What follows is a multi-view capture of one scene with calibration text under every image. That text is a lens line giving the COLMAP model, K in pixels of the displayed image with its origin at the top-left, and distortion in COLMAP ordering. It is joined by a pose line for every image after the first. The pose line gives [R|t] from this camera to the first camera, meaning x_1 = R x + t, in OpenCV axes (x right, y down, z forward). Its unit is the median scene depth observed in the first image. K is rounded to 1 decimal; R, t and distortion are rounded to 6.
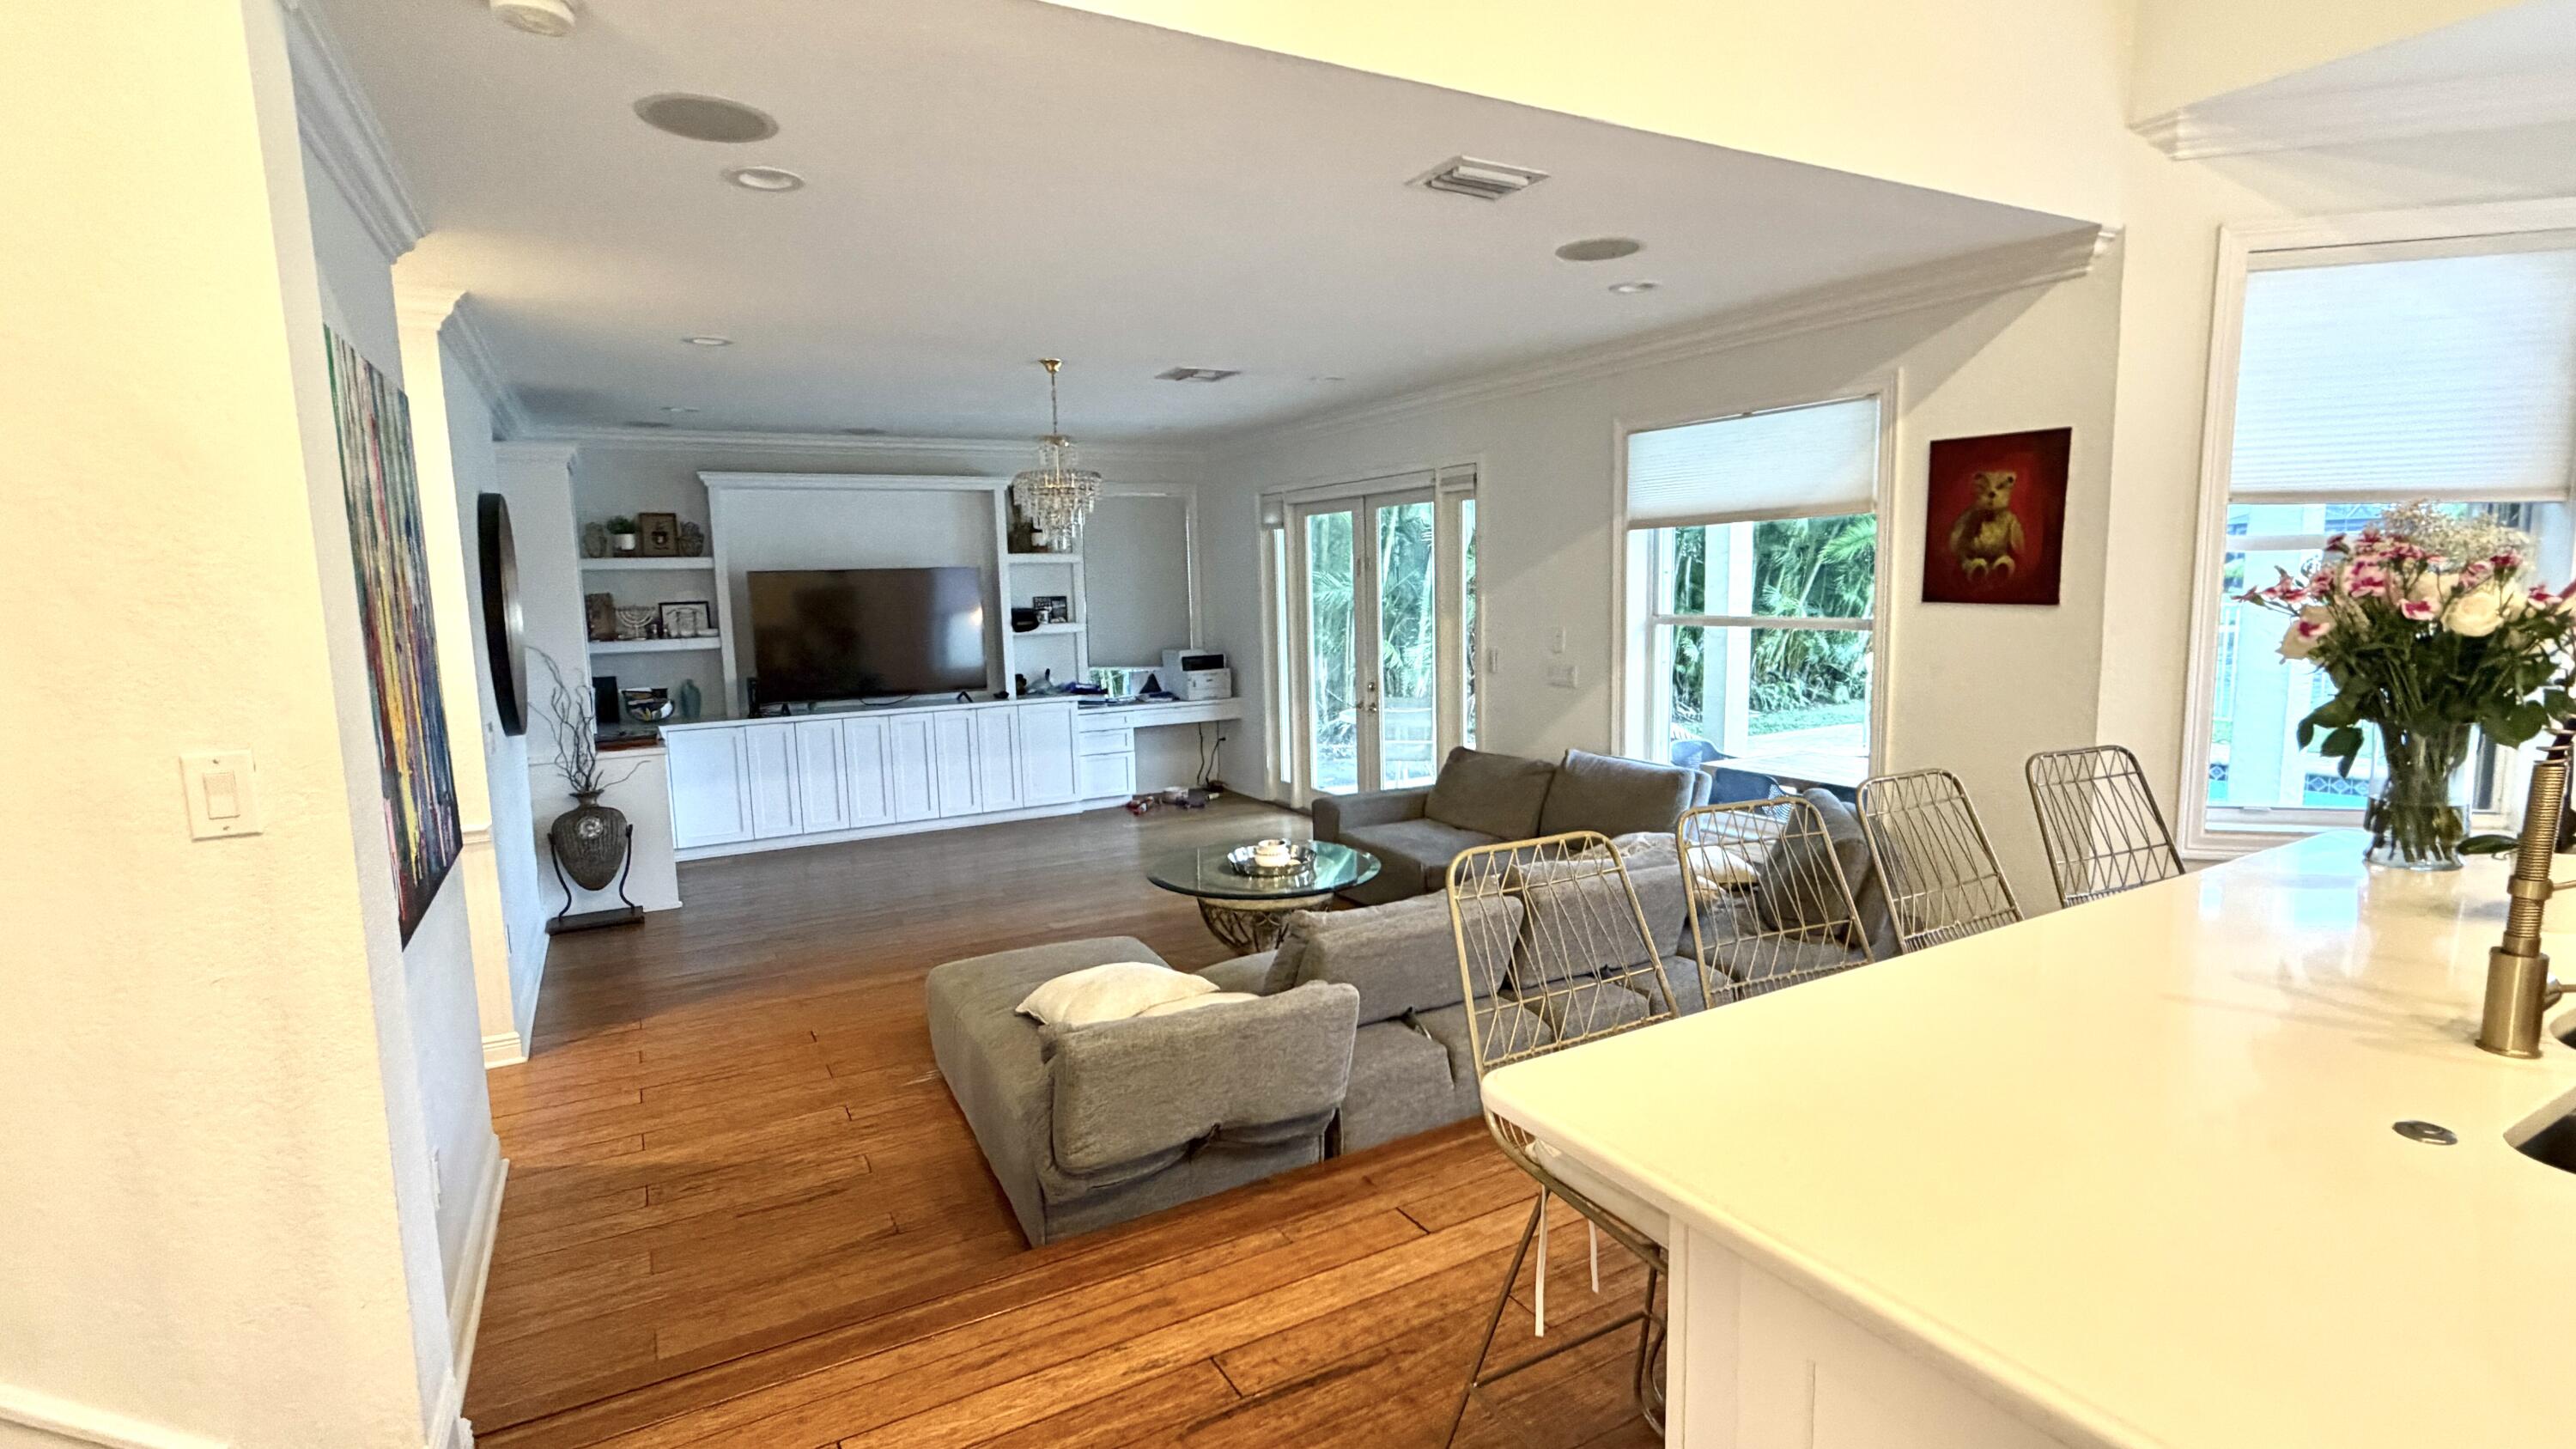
lens RADIAL K [[1190.8, 0, 1289.9], [0, 1190.8, 719.9], [0, 0, 1]] dist [0.015125, -0.000277]
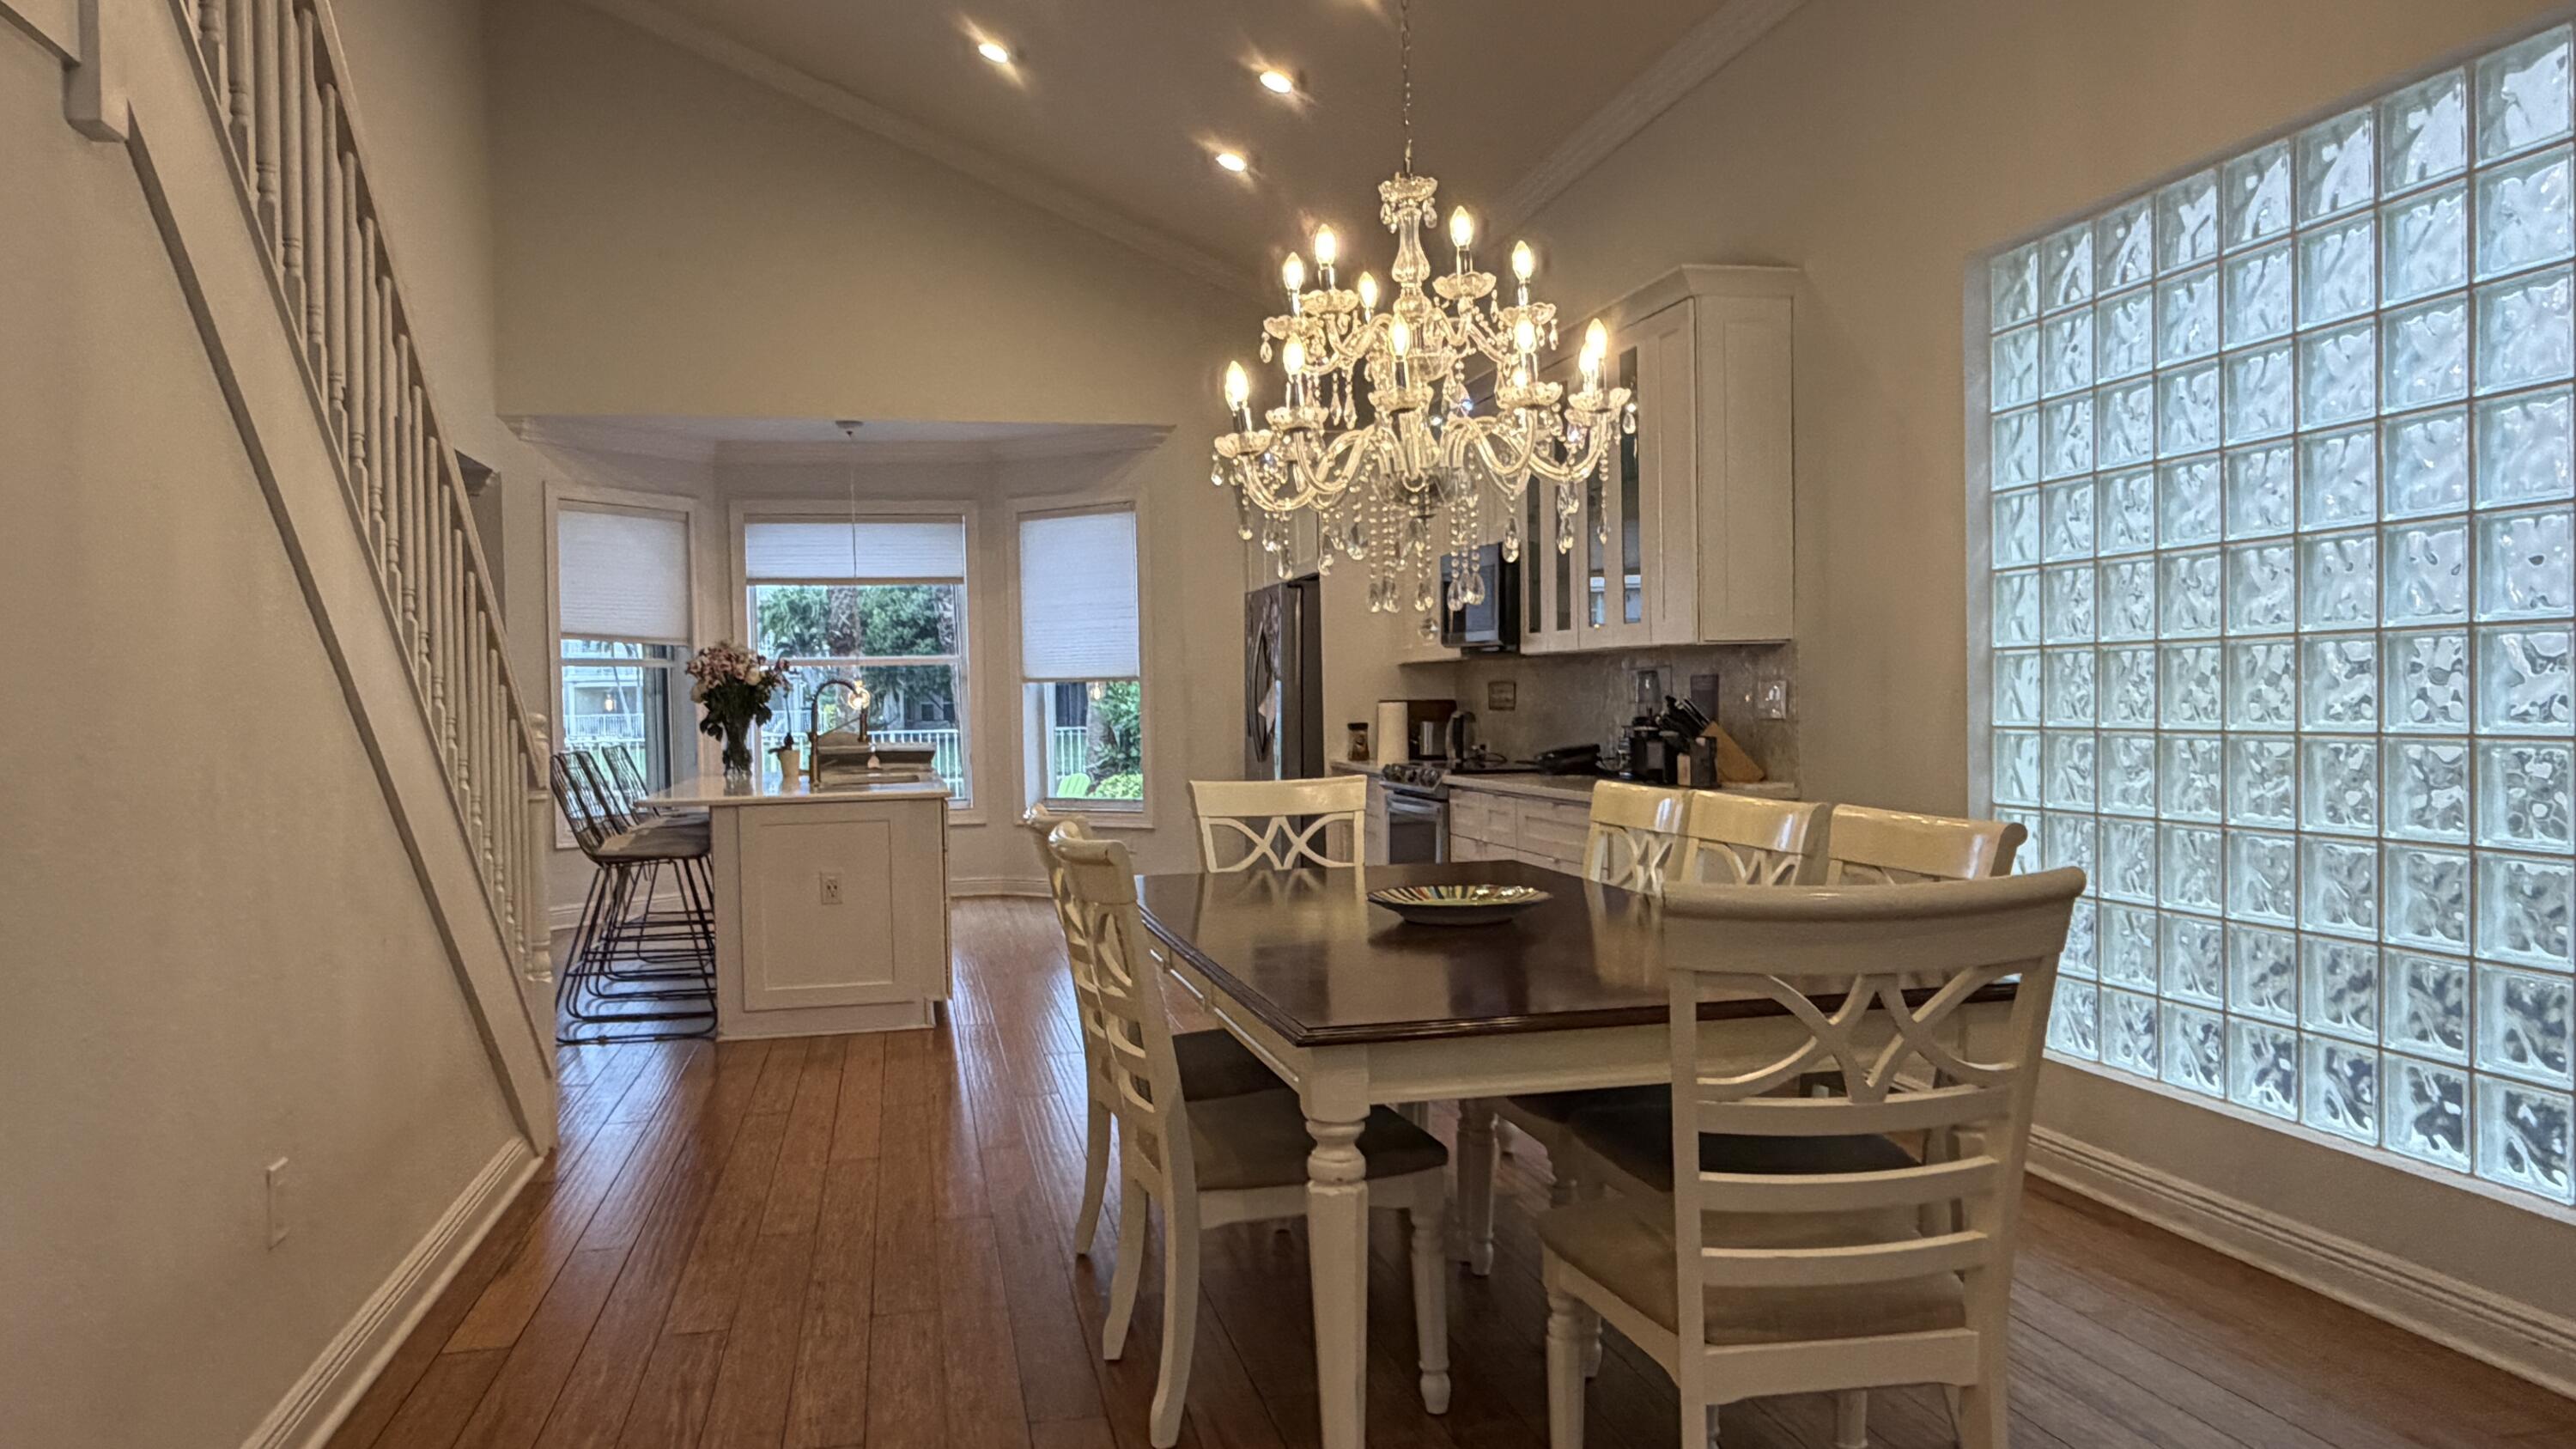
lens RADIAL K [[1734.4, 0, 1261.7], [0, 1734.4, 734.5], [0, 0, 1]] dist [0.008163, -0.003329]
pose [[0.303934, -0.003567, 0.952686, -0.780890], [0.127543, 0.991143, -0.036979, 0.107529], [-0.944117, 0.132748, 0.301697, -0.414037]]
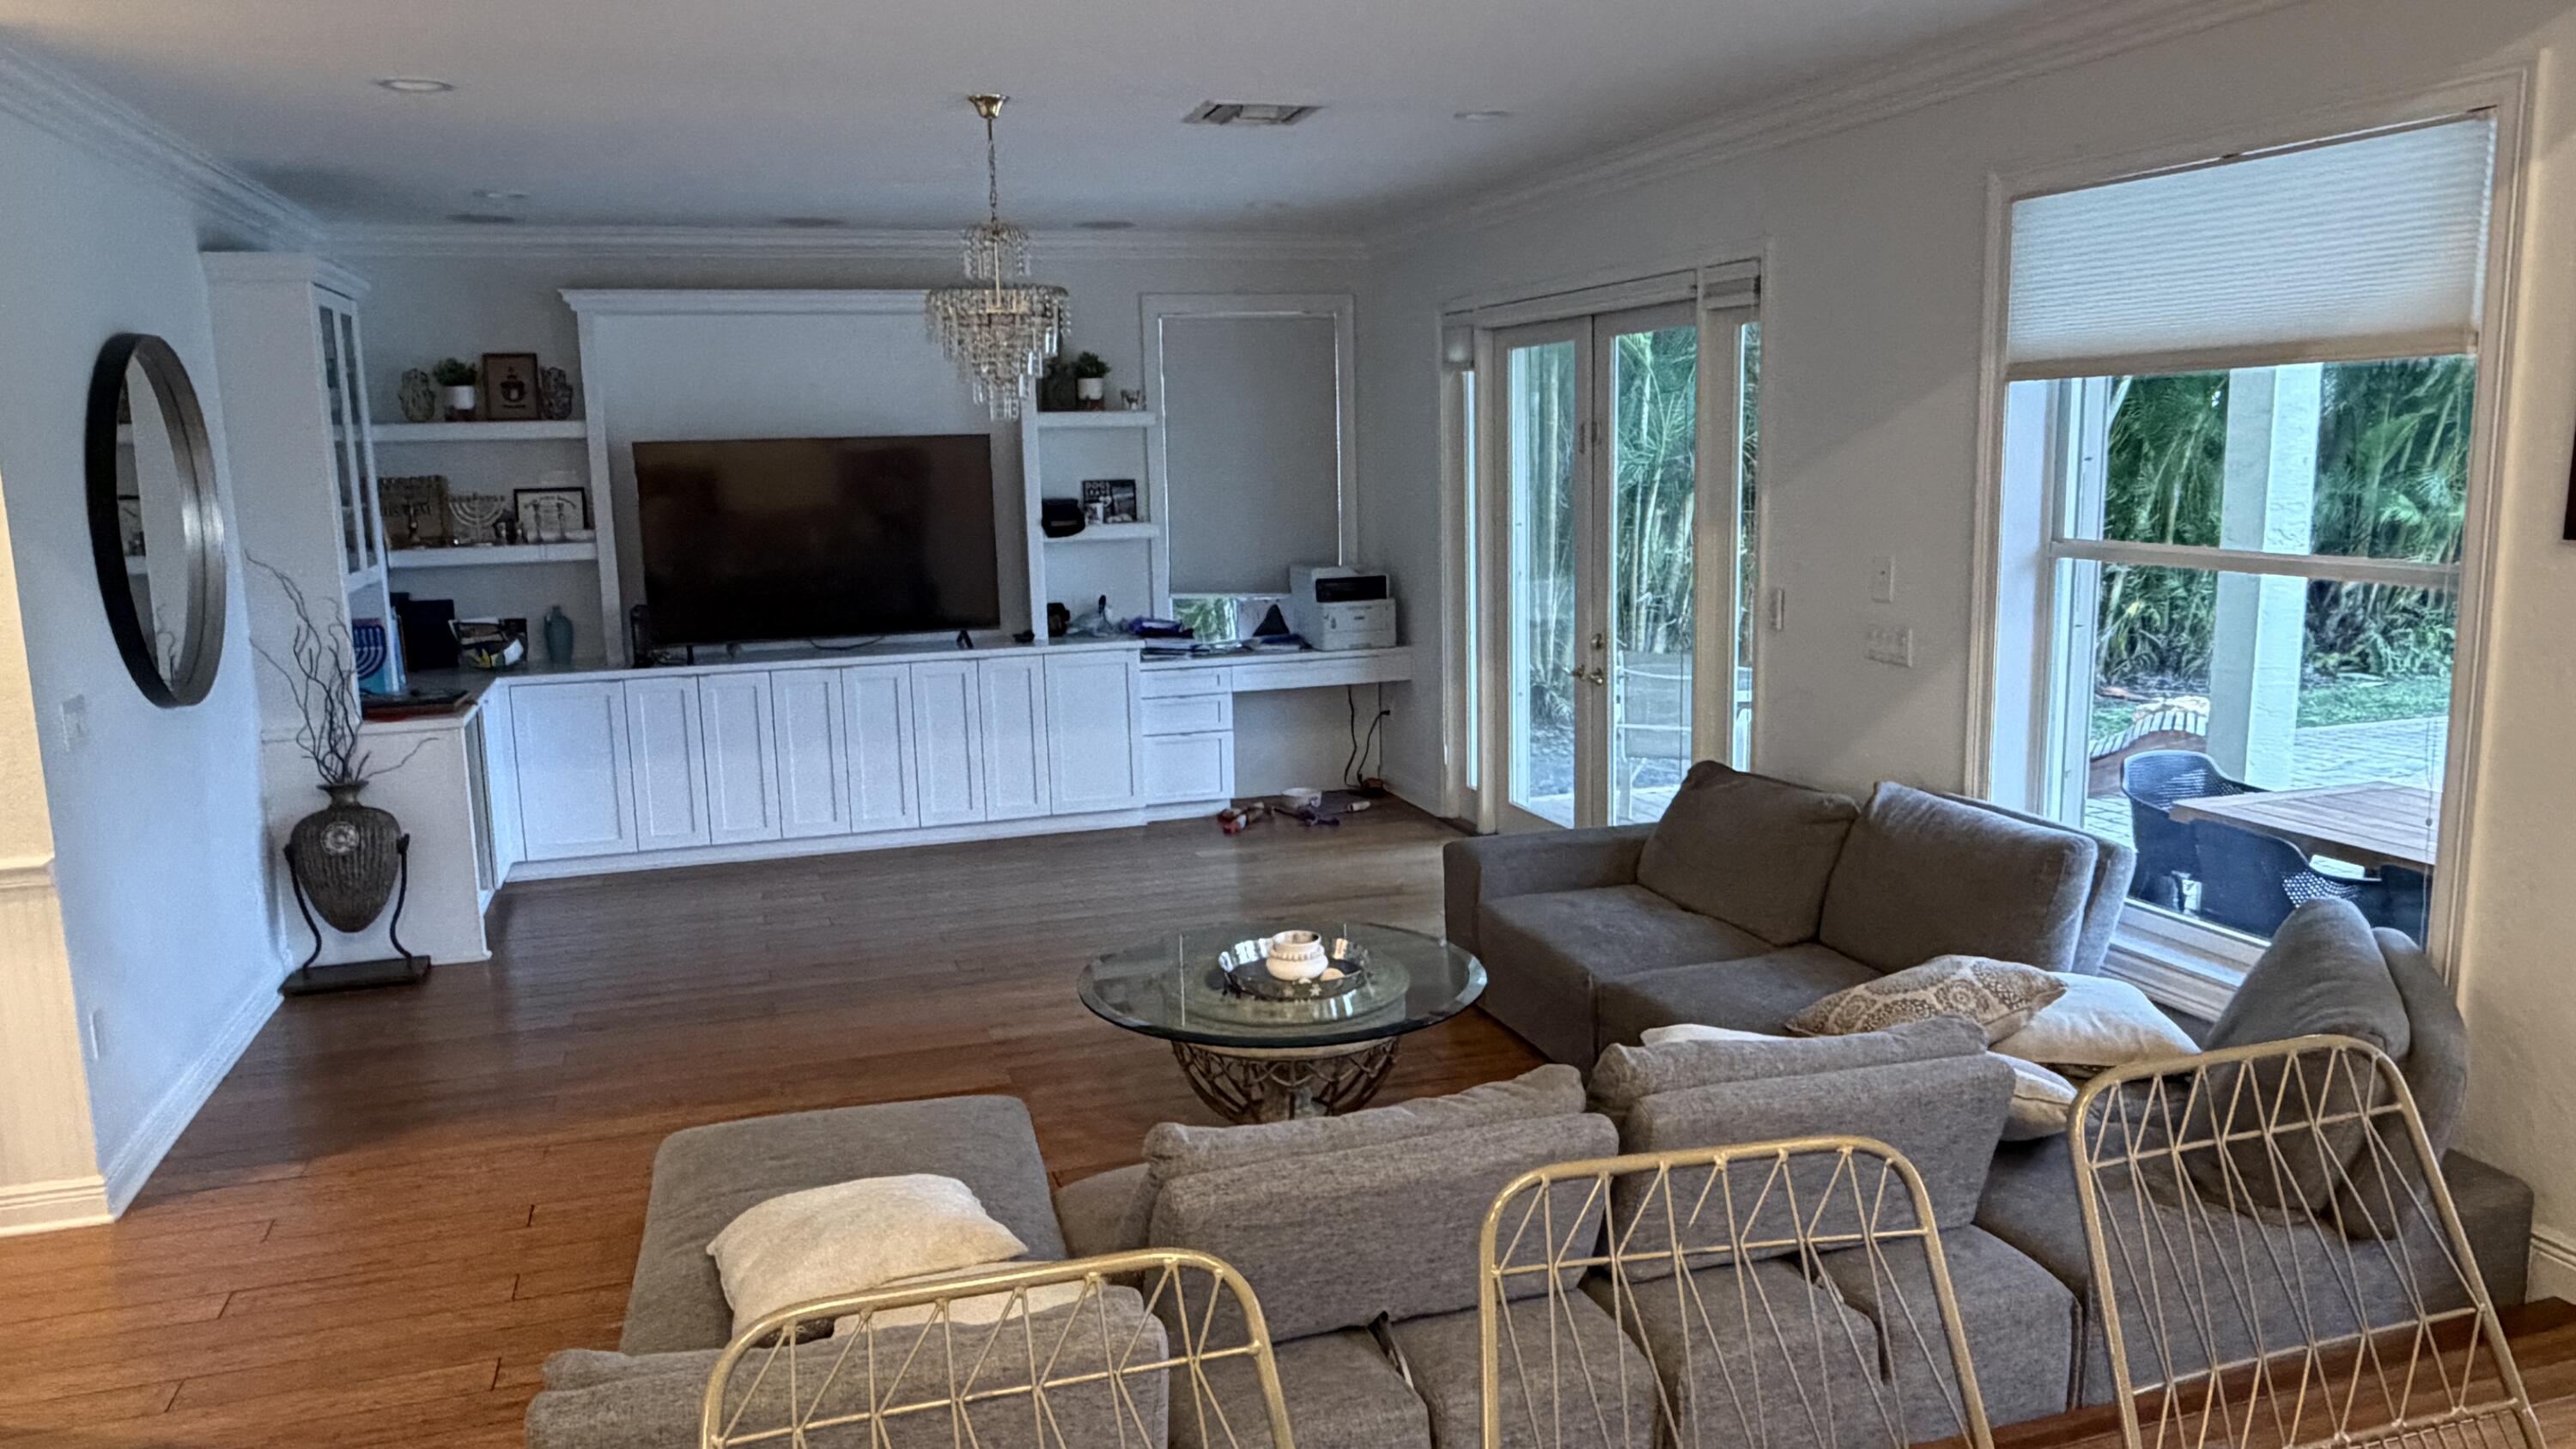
lens RADIAL K [[1783.9, 0, 1293.3], [0, 1783.9, 733.4], [0, 0, 1]] dist [0.015368, -0.004242]
pose [[0.980504, 0.034512, -0.193445, 0.109528], [-0.024571, 0.998263, 0.053556, -0.030627], [0.194957, -0.047759, 0.979648, 0.119499]]
